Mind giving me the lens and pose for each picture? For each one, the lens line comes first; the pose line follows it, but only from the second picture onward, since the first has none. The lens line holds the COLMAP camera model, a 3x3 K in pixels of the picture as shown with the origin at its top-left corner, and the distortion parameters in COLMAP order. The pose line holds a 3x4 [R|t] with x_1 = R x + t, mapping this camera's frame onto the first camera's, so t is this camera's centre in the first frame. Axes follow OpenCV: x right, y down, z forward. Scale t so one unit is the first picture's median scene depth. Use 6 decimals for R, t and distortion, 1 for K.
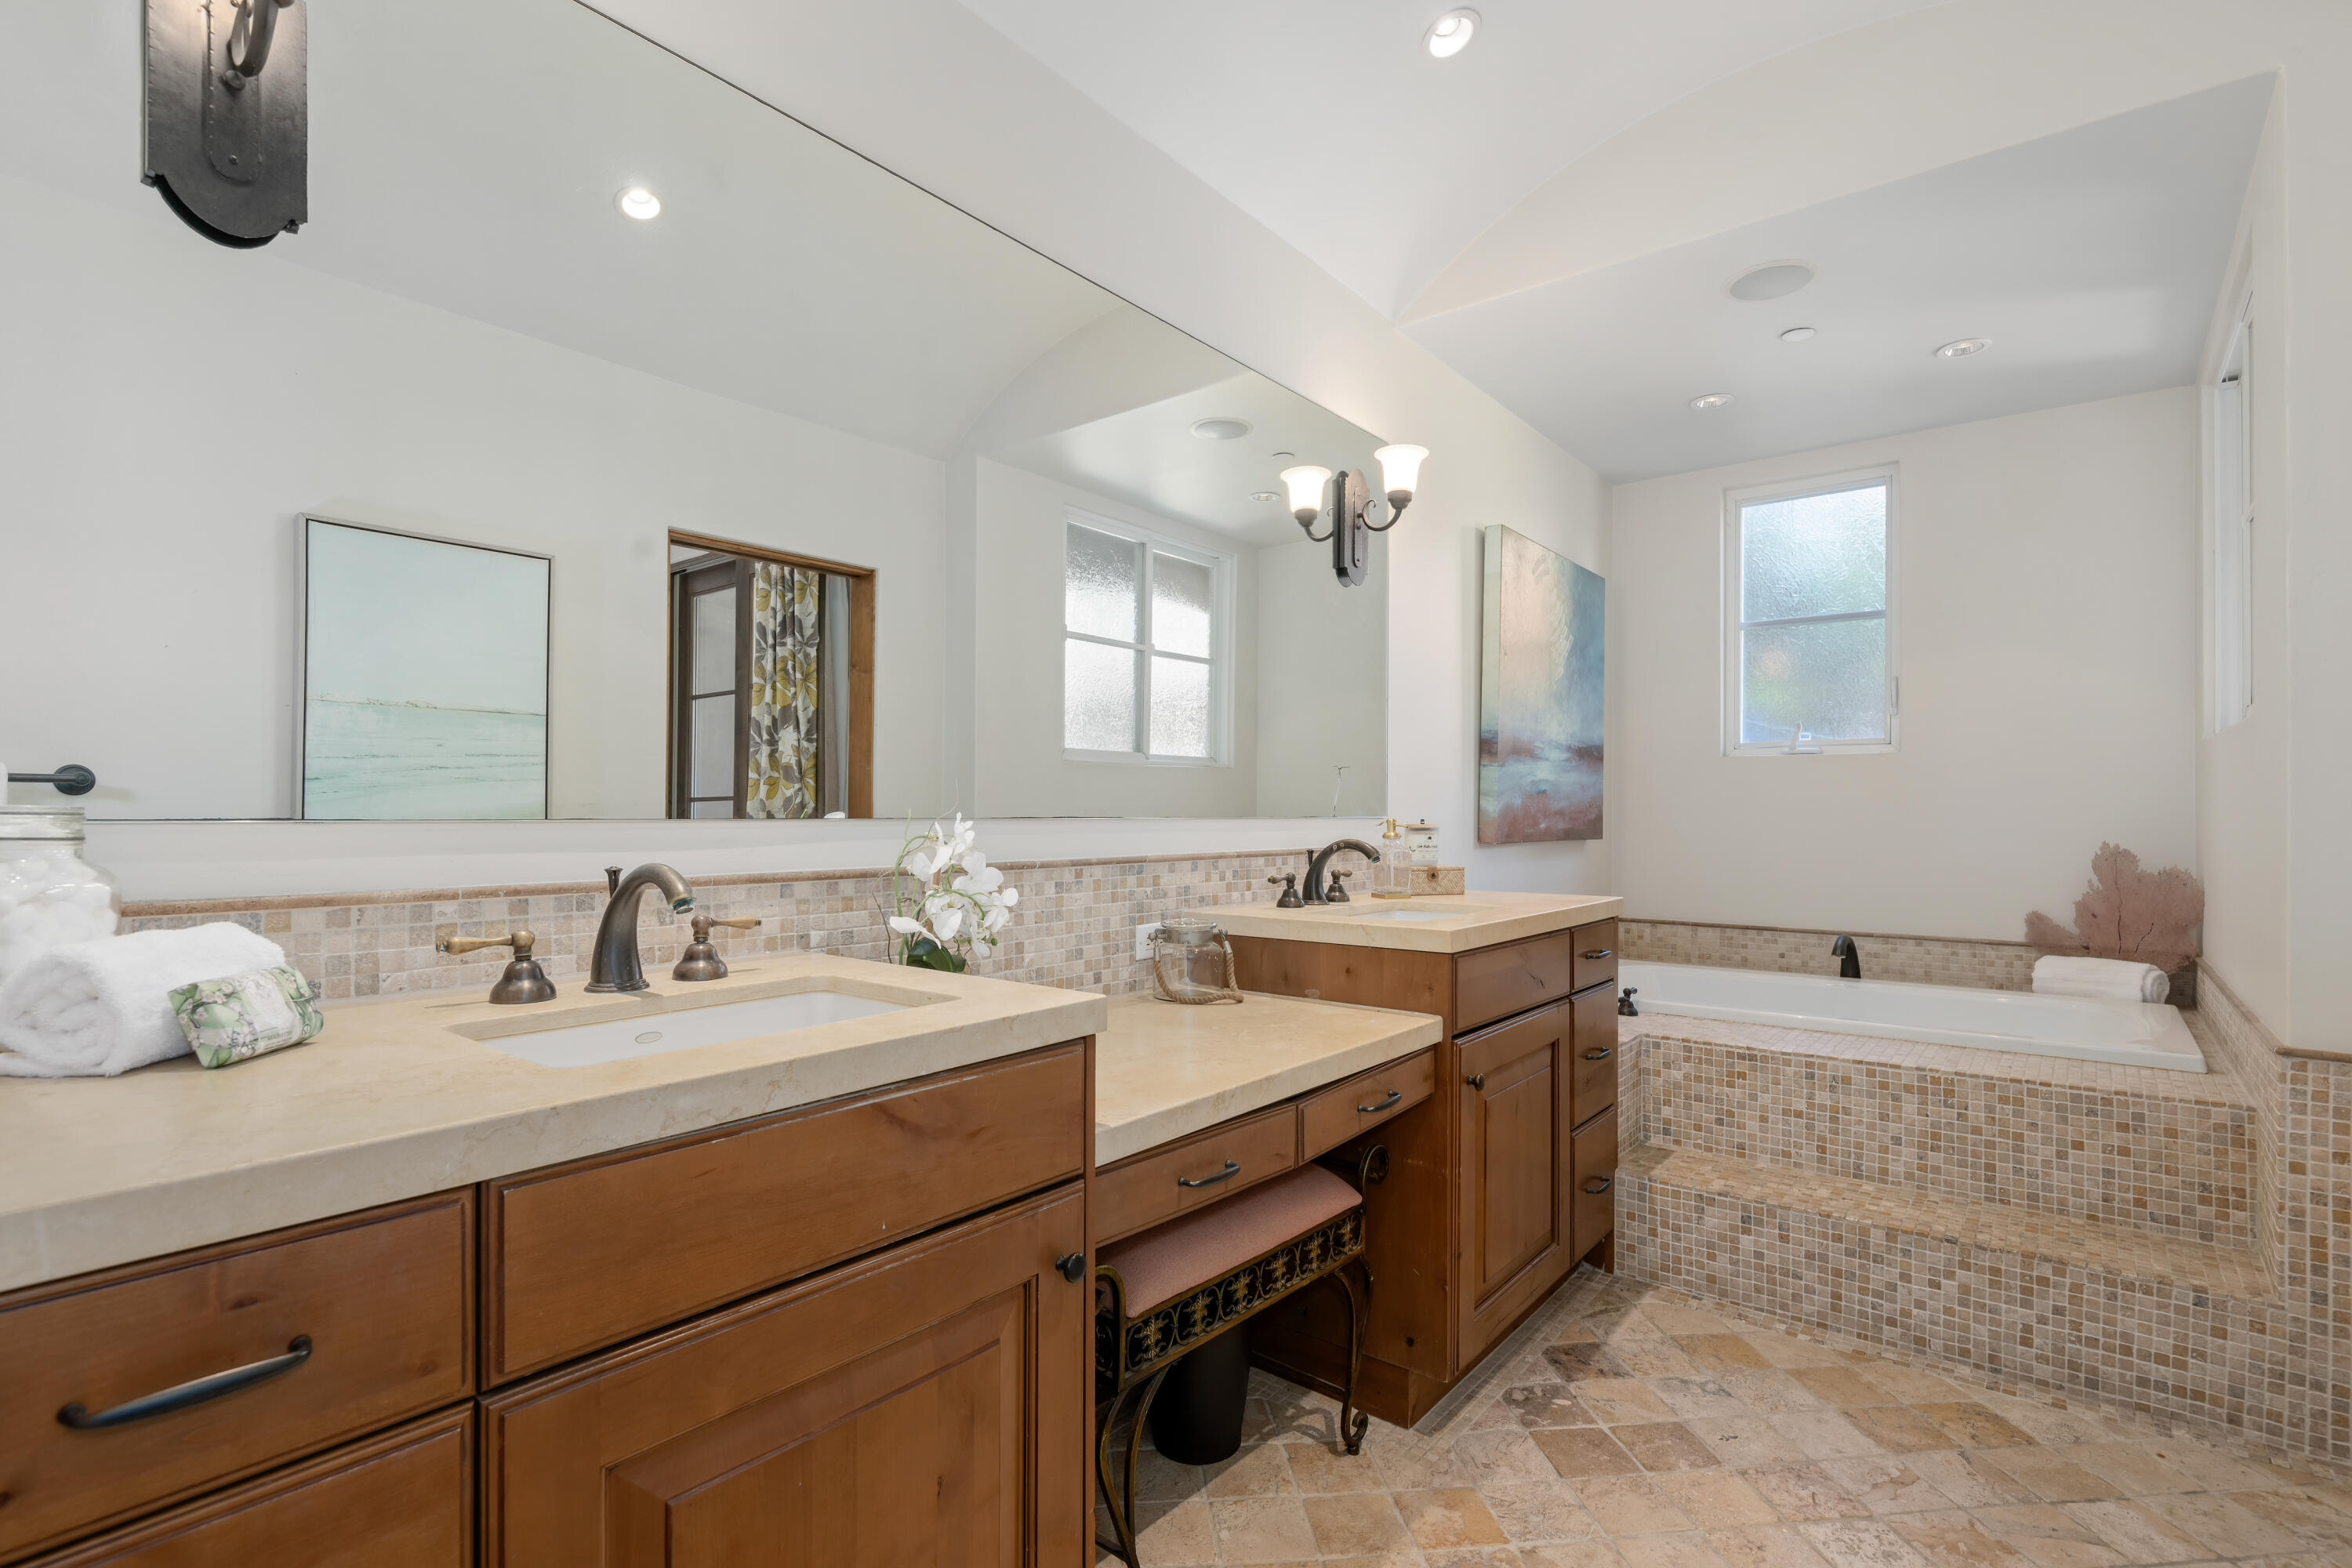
lens RADIAL K [[1094.9, 0, 1171.5], [0, 1094.9, 806.1], [0, 0, 1]] dist [-0.002683, -0.000223]
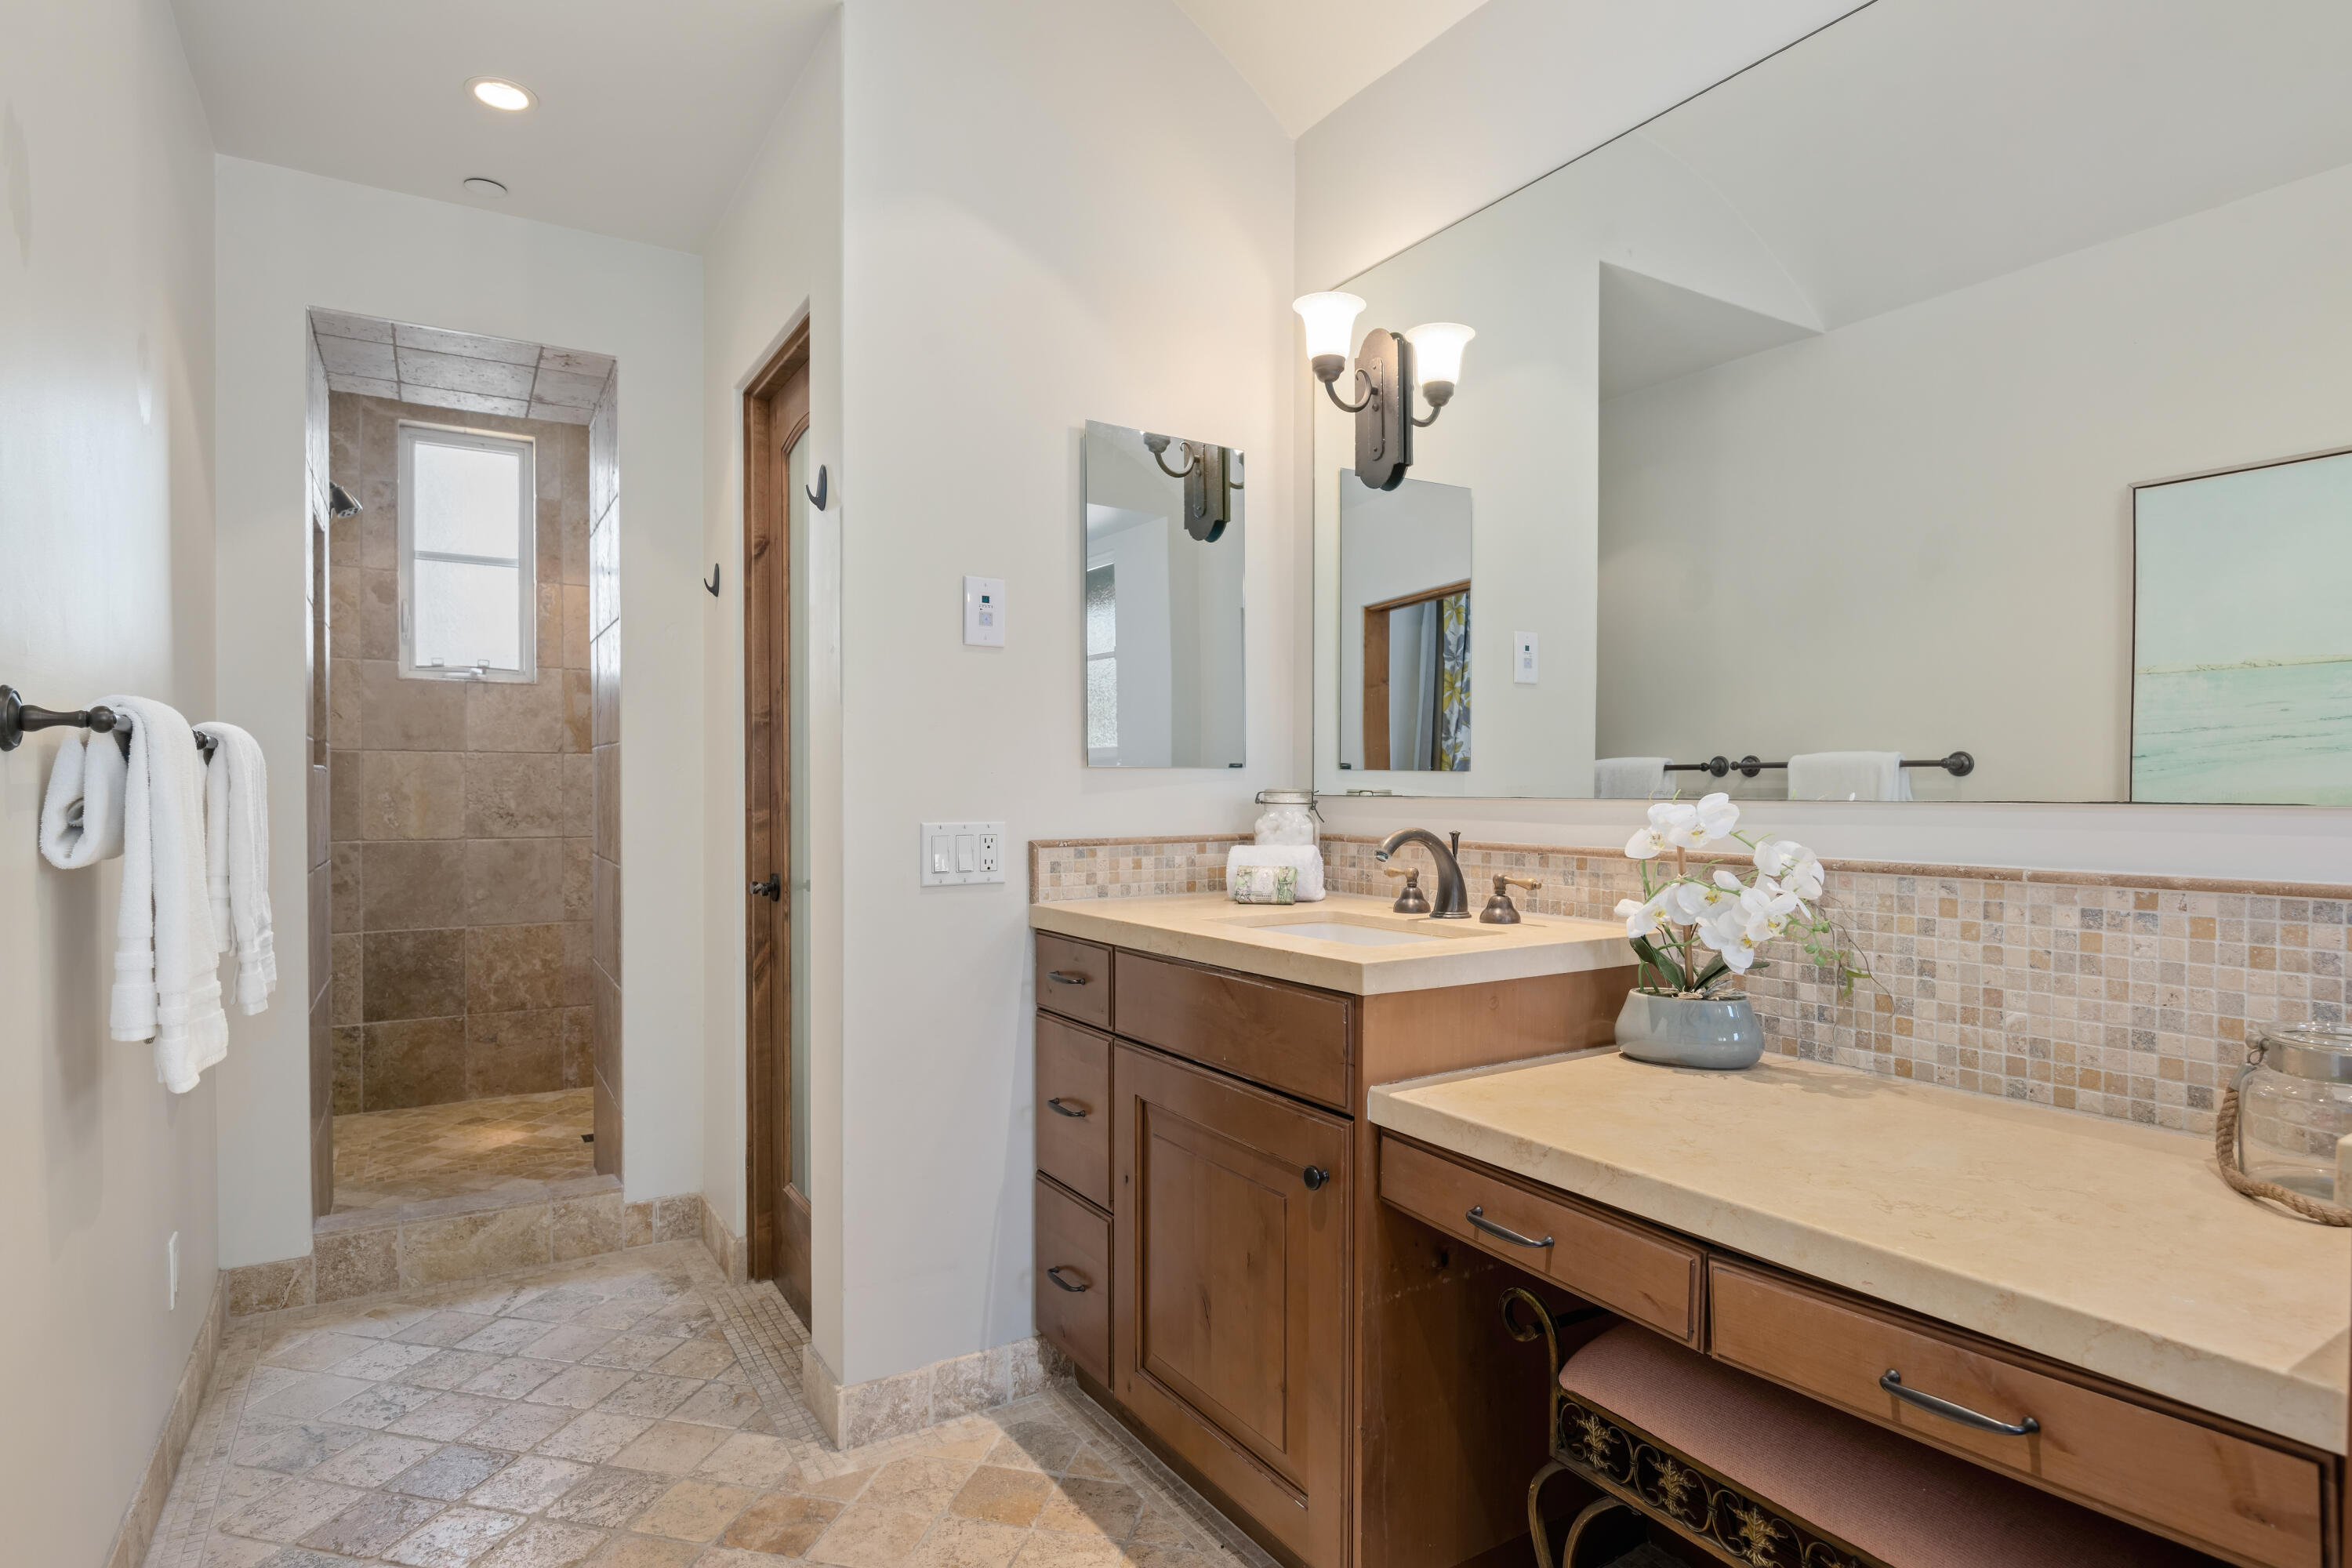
lens RADIAL K [[1245.0, 0, 1187.4], [0, 1245.0, 791.4], [0, 0, 1]] dist [0.004425, 0.000656]
pose [[-0.316181, 0.002384, -0.948696, 0.869566], [0.005083, 0.999987, 0.000819, 0.001522], [0.948685, -0.004563, -0.316189, 0.918345]]
